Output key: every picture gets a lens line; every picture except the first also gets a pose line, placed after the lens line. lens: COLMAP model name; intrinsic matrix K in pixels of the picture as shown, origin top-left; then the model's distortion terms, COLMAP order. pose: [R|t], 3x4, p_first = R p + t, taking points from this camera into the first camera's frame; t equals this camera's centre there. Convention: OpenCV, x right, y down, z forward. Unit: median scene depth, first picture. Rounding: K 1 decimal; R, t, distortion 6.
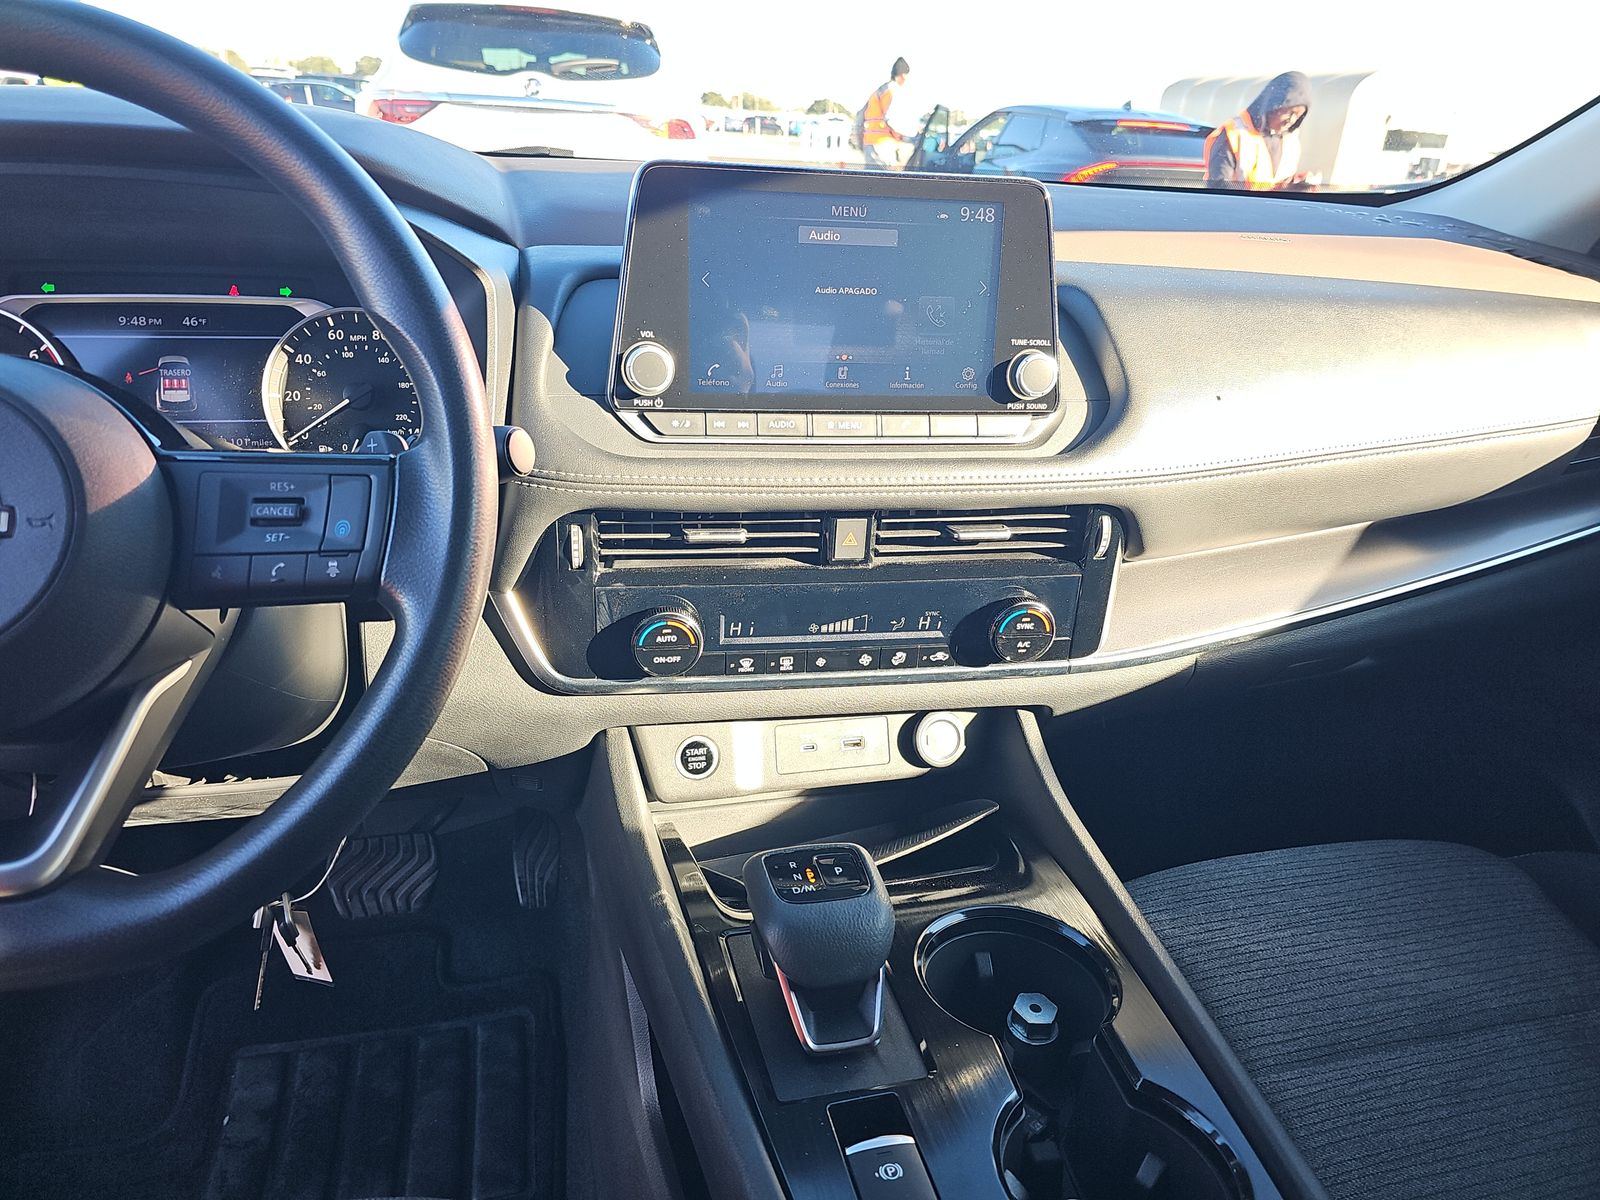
lens RADIAL K [[1073.0, 0, 800.0], [0, 1073.0, 600.0], [0, 0, 1]] dist [0.076006, -0.081720]
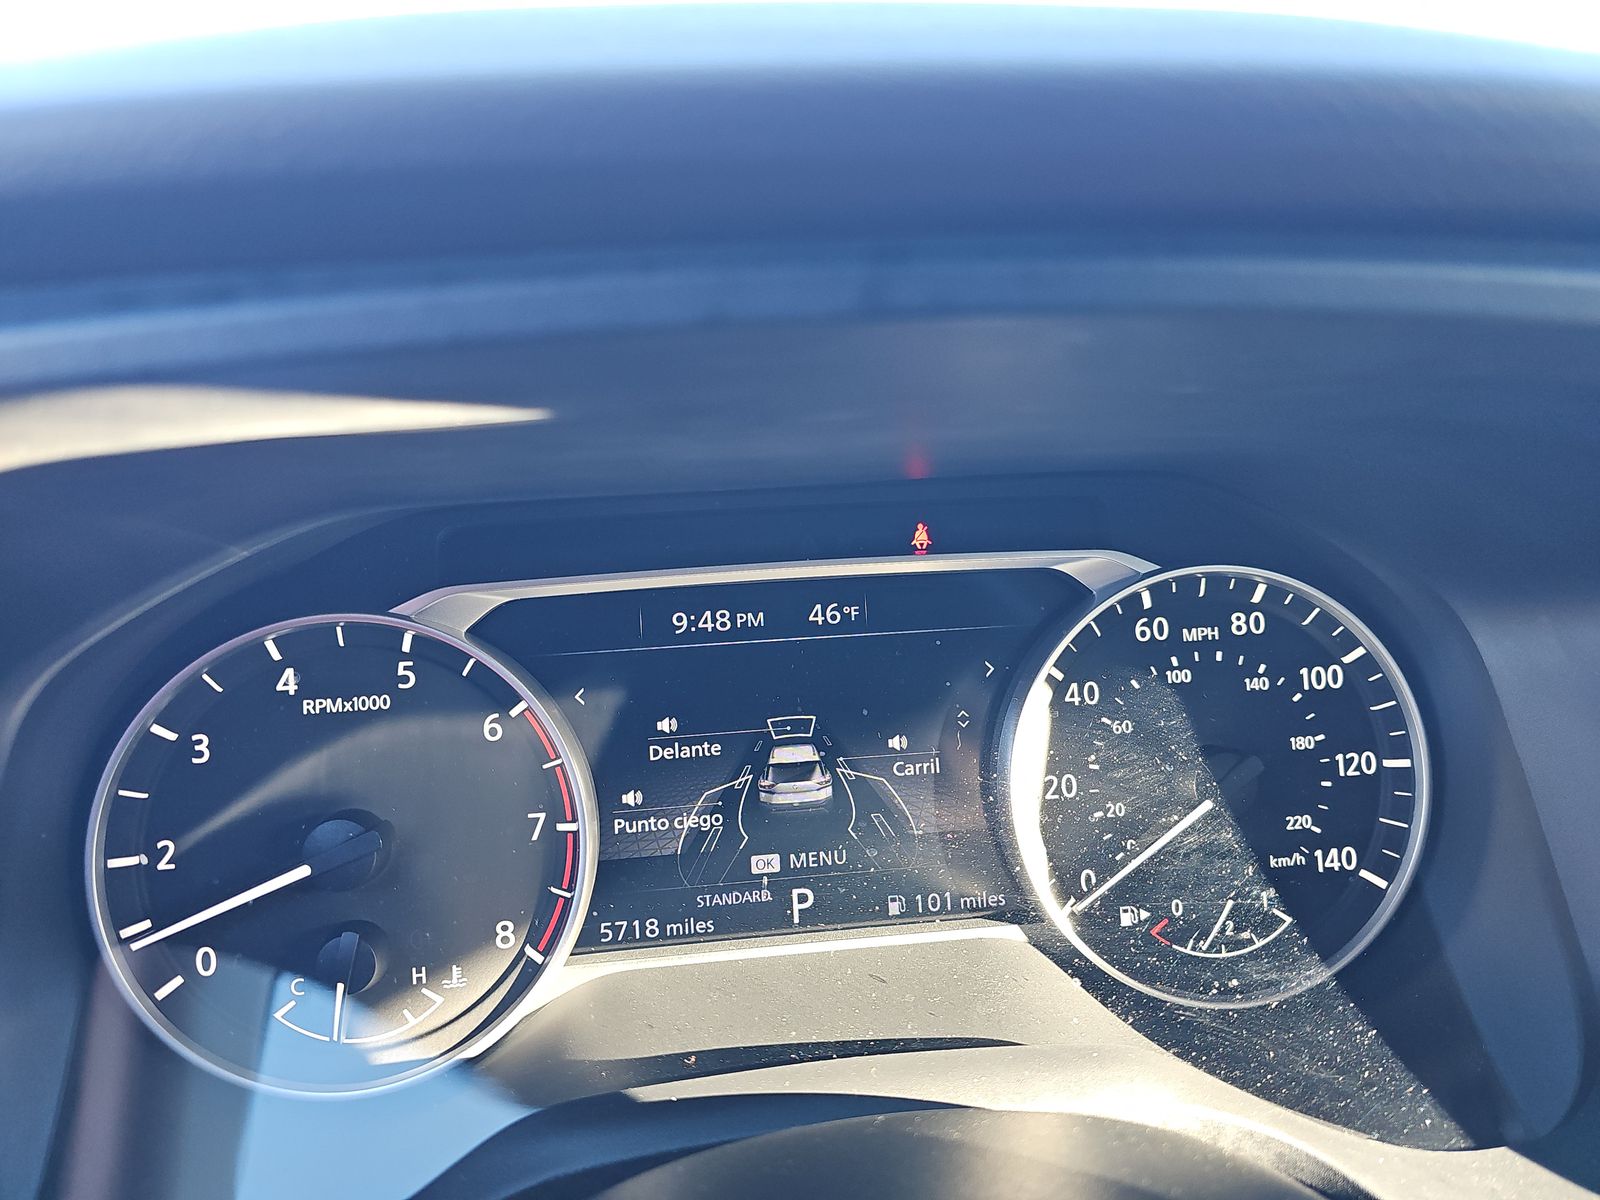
lens RADIAL K [[1061.0, 0, 800.0], [0, 1061.0, 600.0], [0, 0, 1]] dist [0.028785, -0.078487]
pose [[0.991675, -0.014557, -0.127944, -0.524234], [0.008414, 0.998792, -0.048420, -0.244798], [0.128495, 0.046940, 0.990599, 0.604858]]
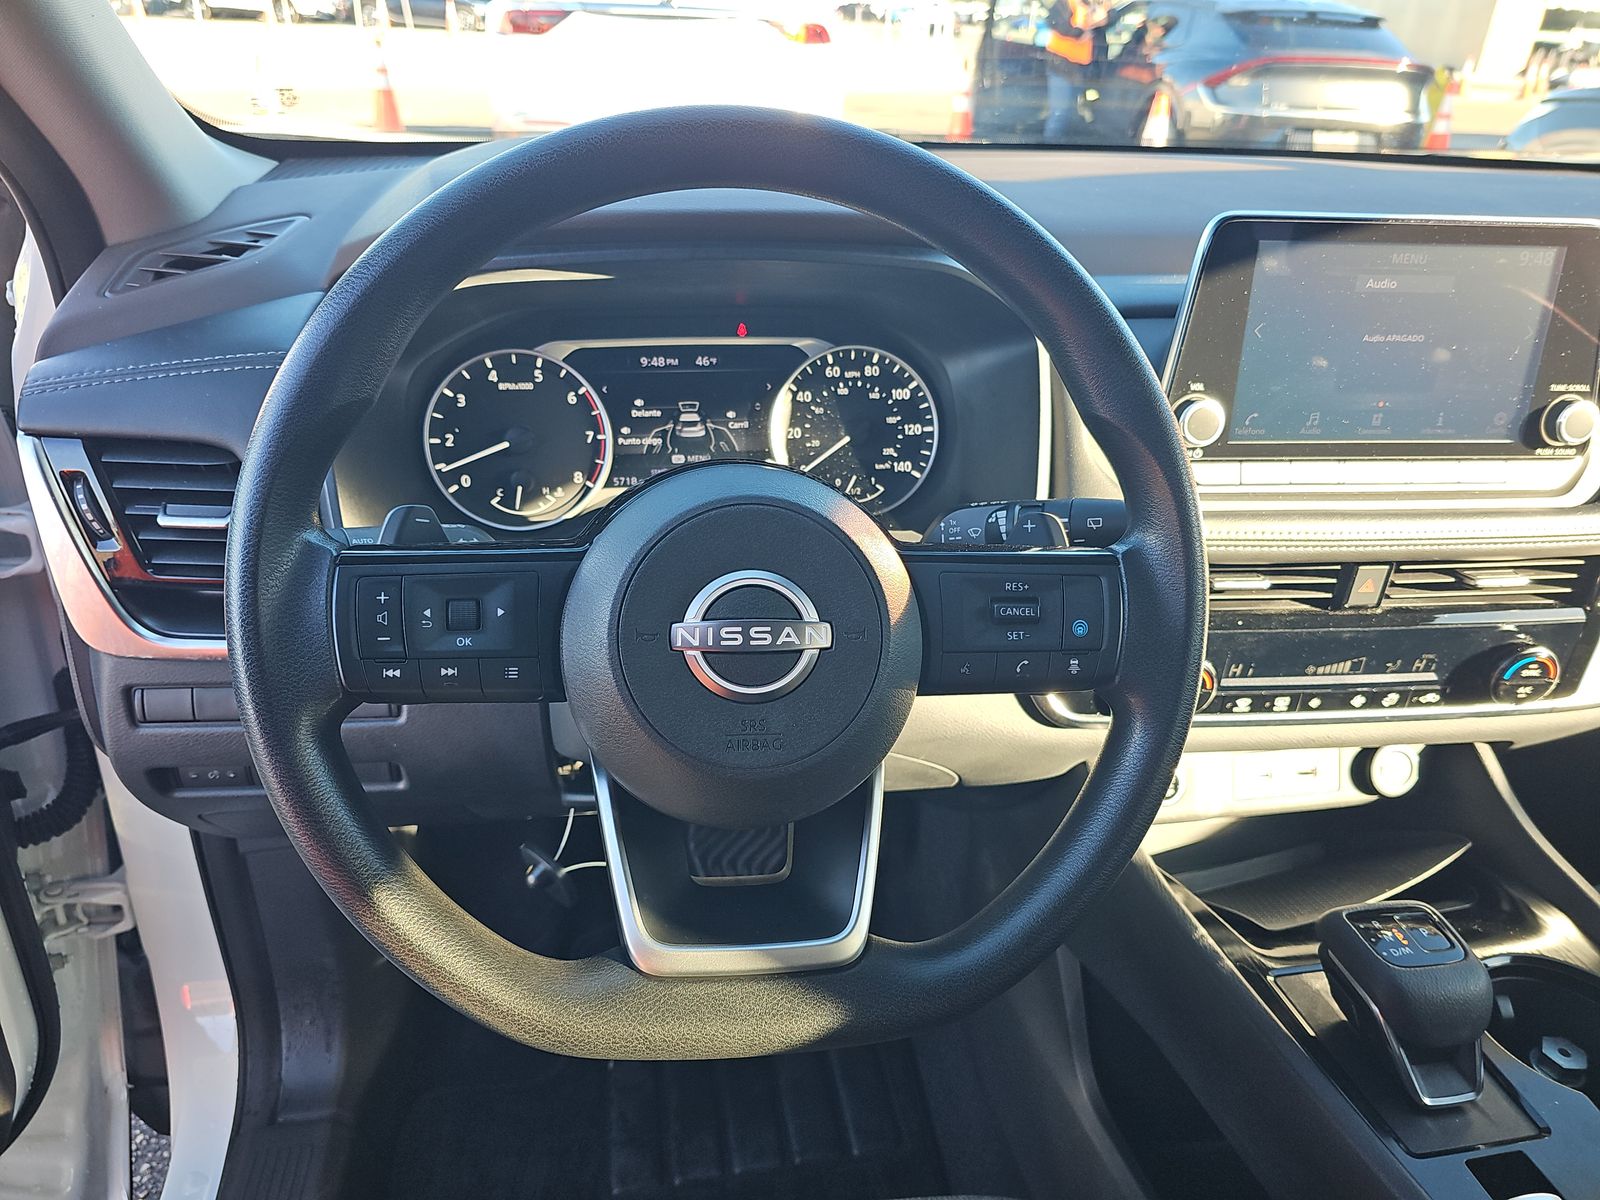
lens RADIAL K [[1080.9, 0, 806.3], [0, 1080.9, 621.1], [0, 0, 1]] dist [0.070647, -0.082695]
pose [[0.997211, 0.022013, -0.071314, -0.385895], [-0.015161, 0.995339, 0.095235, -0.109269], [0.073078, -0.093888, 0.992897, -0.050479]]
